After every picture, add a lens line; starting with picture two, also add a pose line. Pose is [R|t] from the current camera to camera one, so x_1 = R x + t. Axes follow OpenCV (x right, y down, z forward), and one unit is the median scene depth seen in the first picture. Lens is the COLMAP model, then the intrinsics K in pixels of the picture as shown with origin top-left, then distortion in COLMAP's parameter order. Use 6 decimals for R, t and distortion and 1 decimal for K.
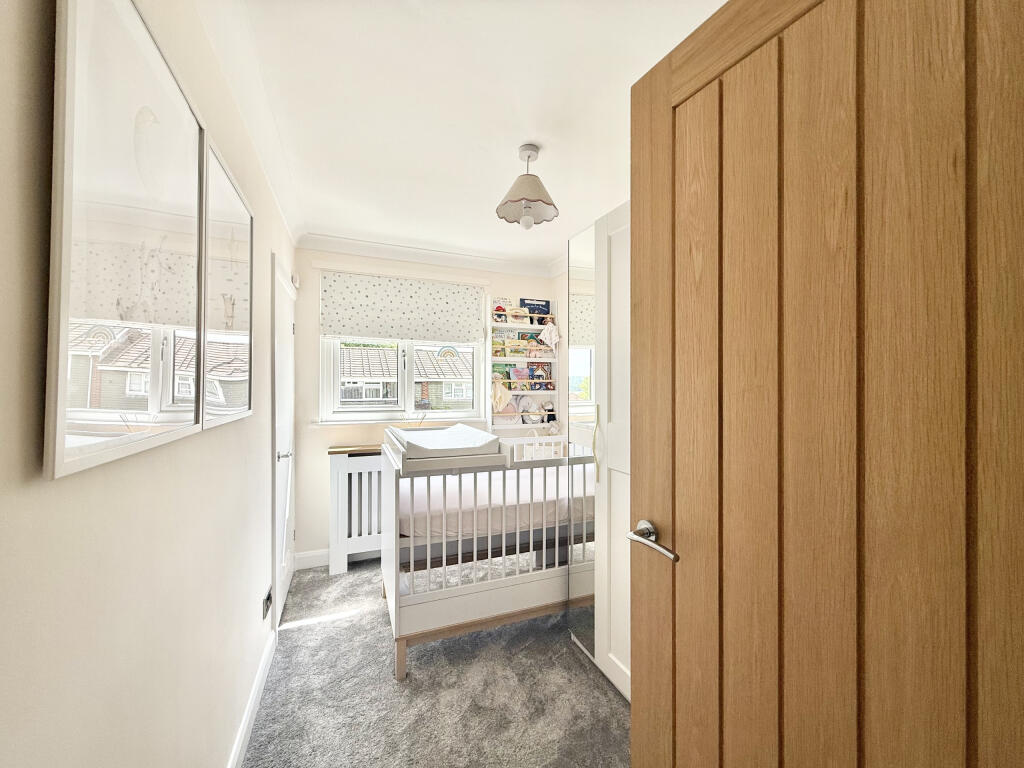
lens RADIAL K [[407.7, 0, 513.2], [0, 407.7, 382.7], [0, 0, 1]] dist [0.002833, 0.000331]
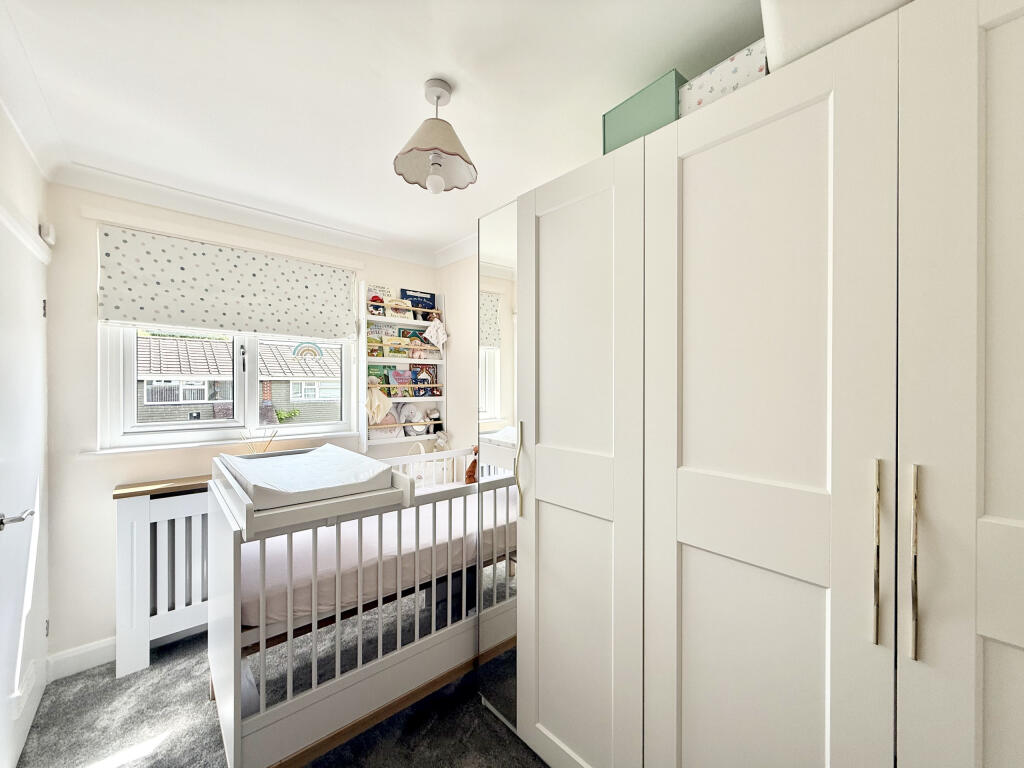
lens RADIAL K [[407.7, 0, 511.4], [0, 407.7, 384.4], [0, 0, 1]] dist [0.002833, 0.000331]
pose [[0.946643, -0.001169, 0.322283, -0.052960], [-0.001625, 0.999963, 0.008402, -0.019387], [-0.322281, -0.008477, 0.946606, 0.161189]]
